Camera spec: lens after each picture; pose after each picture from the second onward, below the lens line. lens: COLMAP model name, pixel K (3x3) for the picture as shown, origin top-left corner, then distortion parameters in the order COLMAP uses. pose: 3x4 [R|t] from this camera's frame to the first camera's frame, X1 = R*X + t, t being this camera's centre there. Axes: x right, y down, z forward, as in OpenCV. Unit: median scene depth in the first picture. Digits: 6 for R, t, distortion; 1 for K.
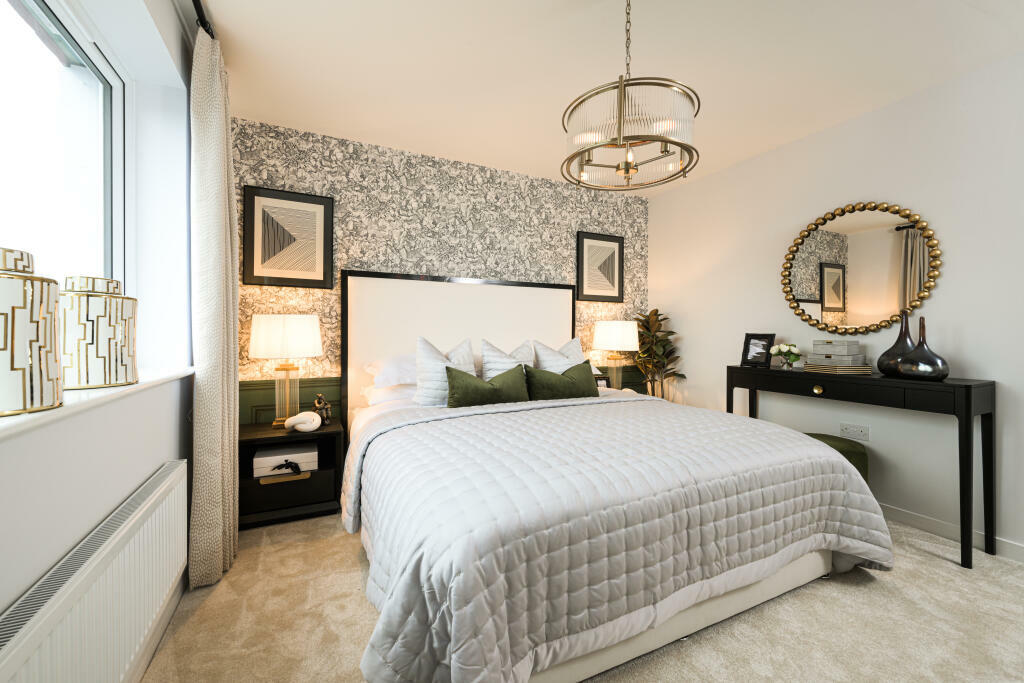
lens RADIAL K [[447.2, 0, 514.9], [0, 447.2, 335.0], [0, 0, 1]] dist [0.000408, -0.000309]
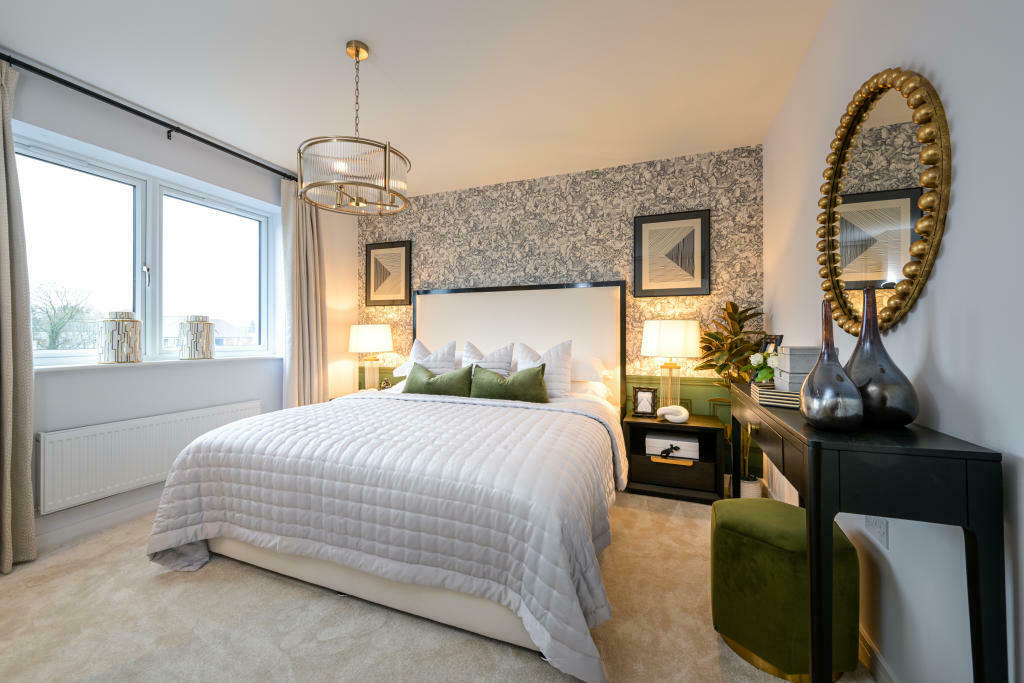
lens RADIAL K [[404.6, 0, 509.9], [0, 404.6, 340.9], [0, 0, 1]] dist [-0.002384, 0.000191]
pose [[0.645859, 0.006566, -0.763428, 0.574478], [0.000162, 0.999962, 0.008737, -0.000259], [0.763456, -0.005766, 0.645834, 0.307238]]
